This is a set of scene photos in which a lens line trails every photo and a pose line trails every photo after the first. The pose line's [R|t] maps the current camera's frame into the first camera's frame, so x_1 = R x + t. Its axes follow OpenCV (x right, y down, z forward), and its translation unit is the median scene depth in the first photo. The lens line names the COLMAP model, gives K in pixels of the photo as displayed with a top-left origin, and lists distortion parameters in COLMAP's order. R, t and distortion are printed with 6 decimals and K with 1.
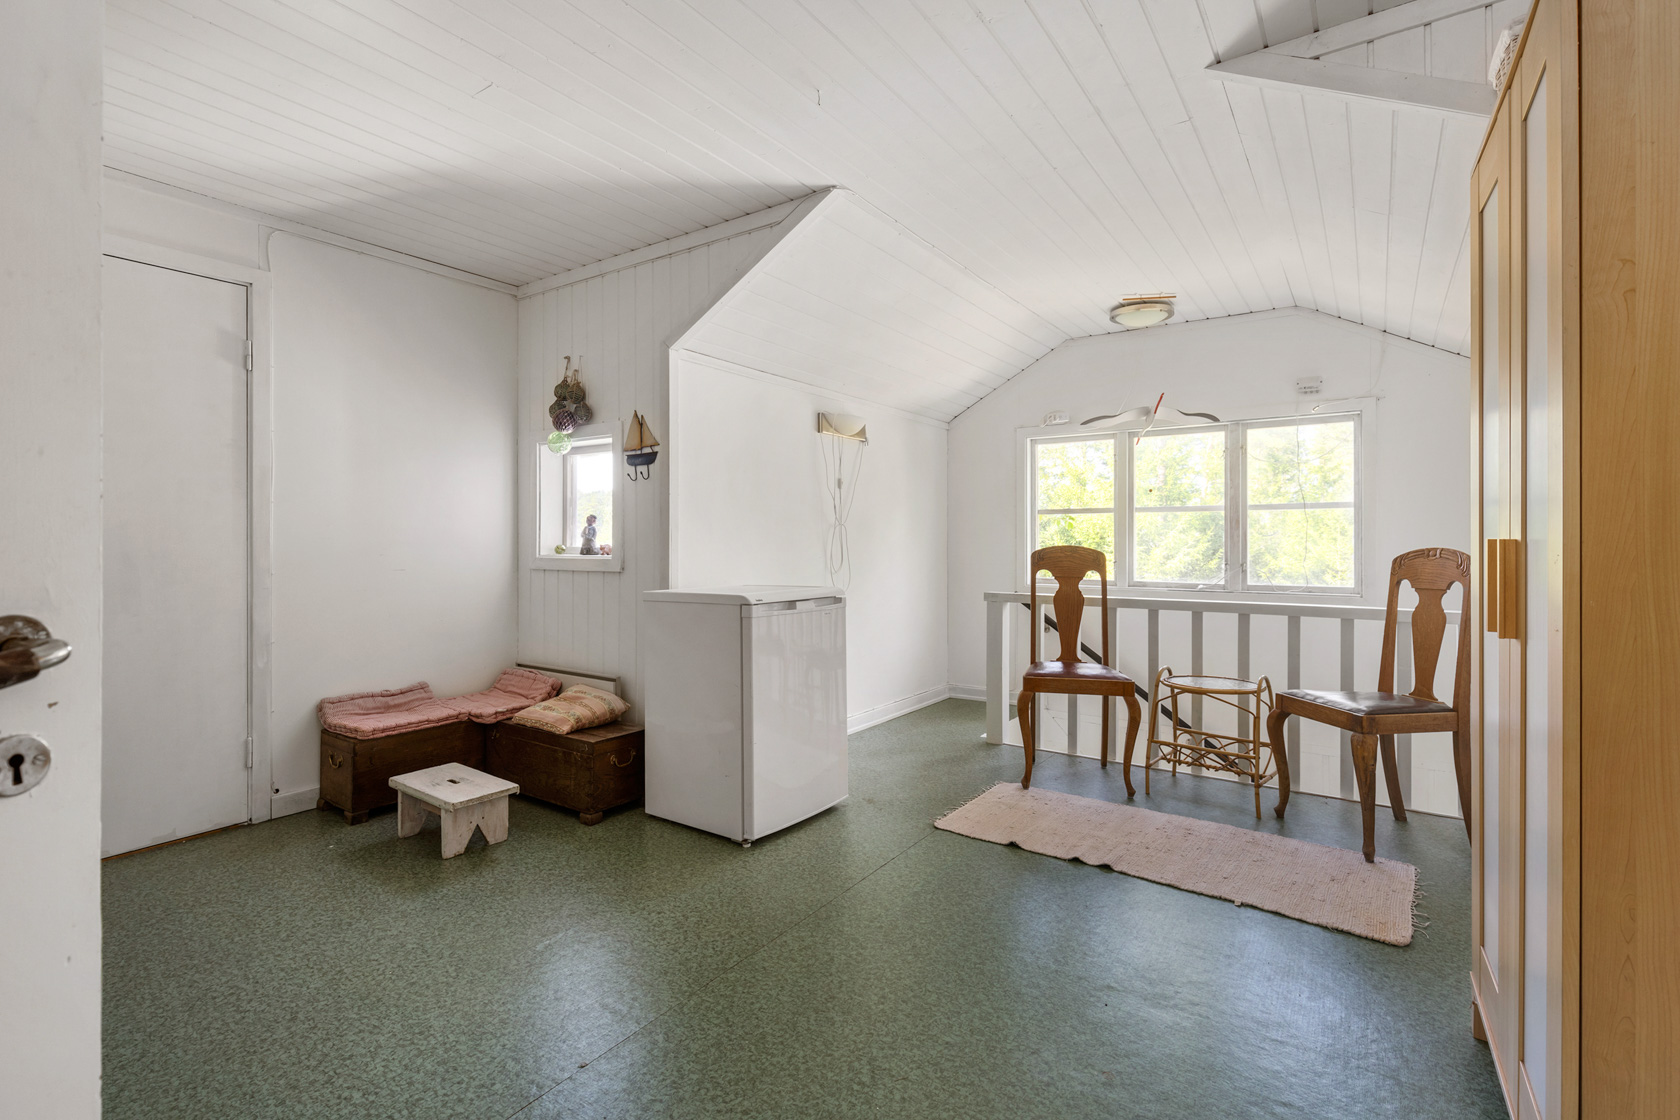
lens RADIAL K [[764.2, 0, 839.3], [0, 764.2, 542.5], [0, 0, 1]] dist [0.000428, -0.000028]
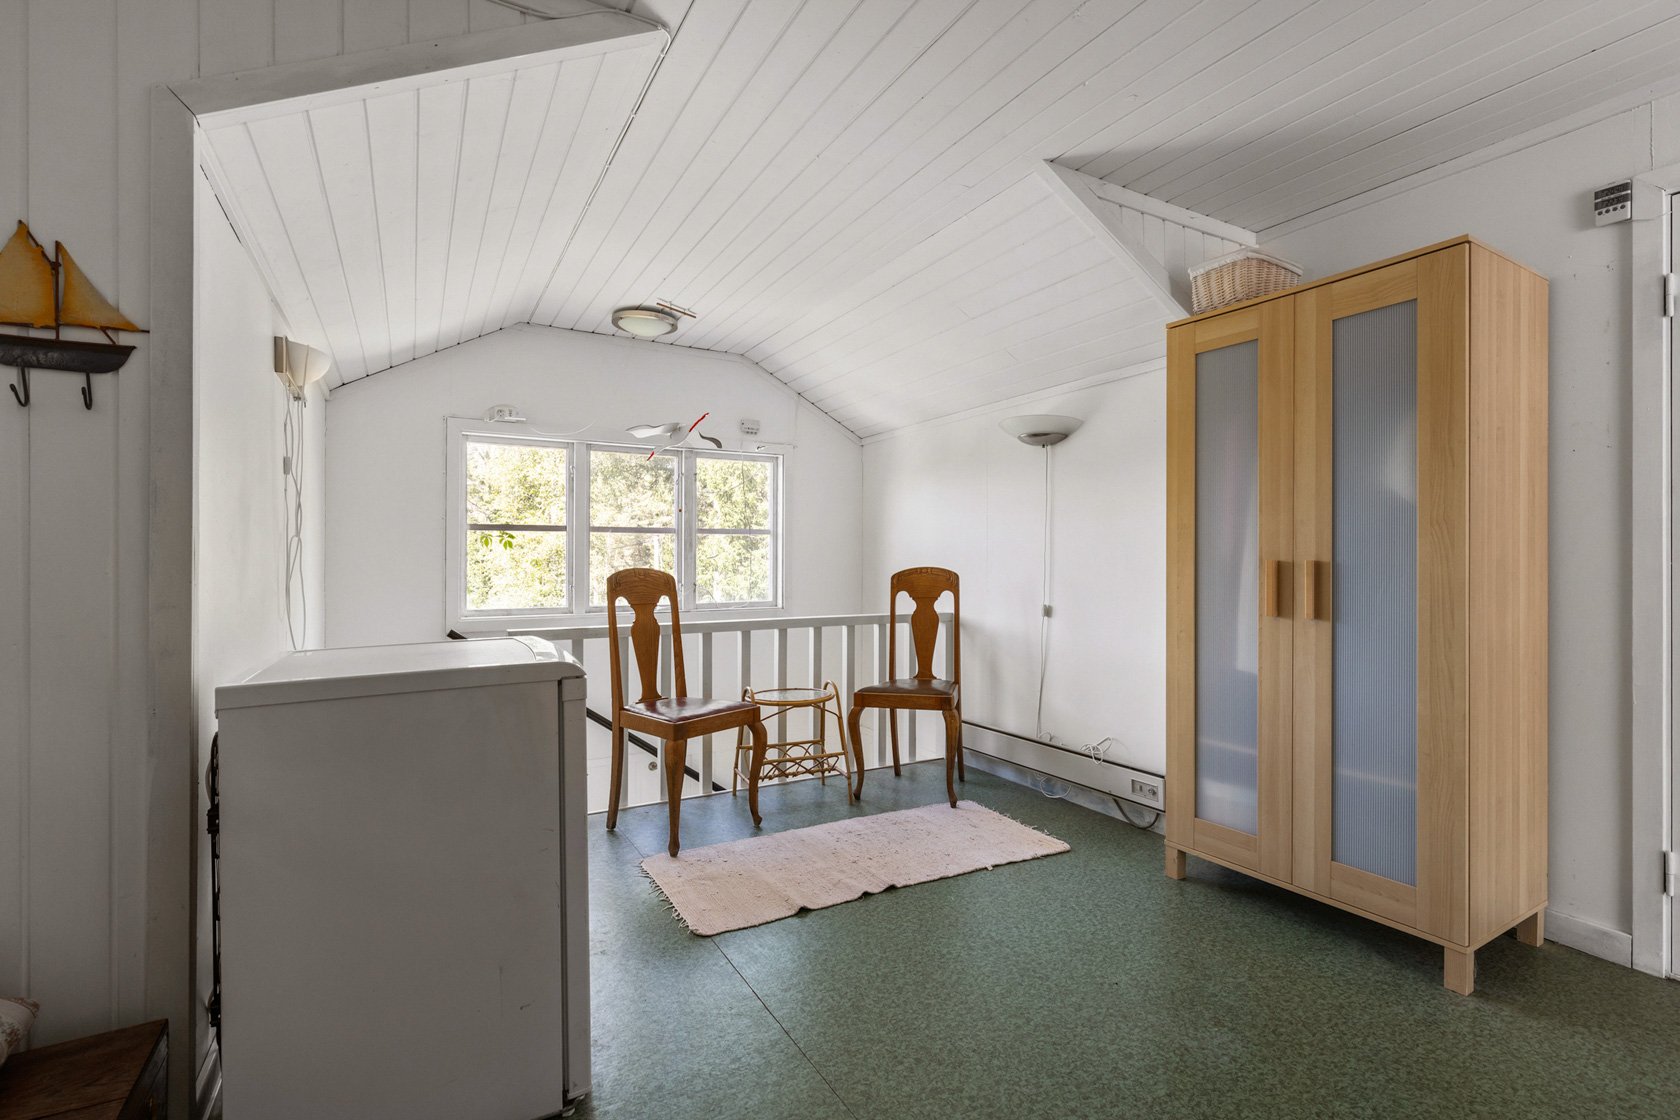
lens RADIAL K [[761.5, 0, 840.0], [0, 761.5, 560.0], [0, 0, 1]] dist [0.017798, 0.000106]
pose [[0.437750, 0.001019, 0.899096, -0.442483], [0.005060, 0.999981, -0.003597, -0.001004], [-0.899083, 0.006124, 0.437736, 0.472946]]
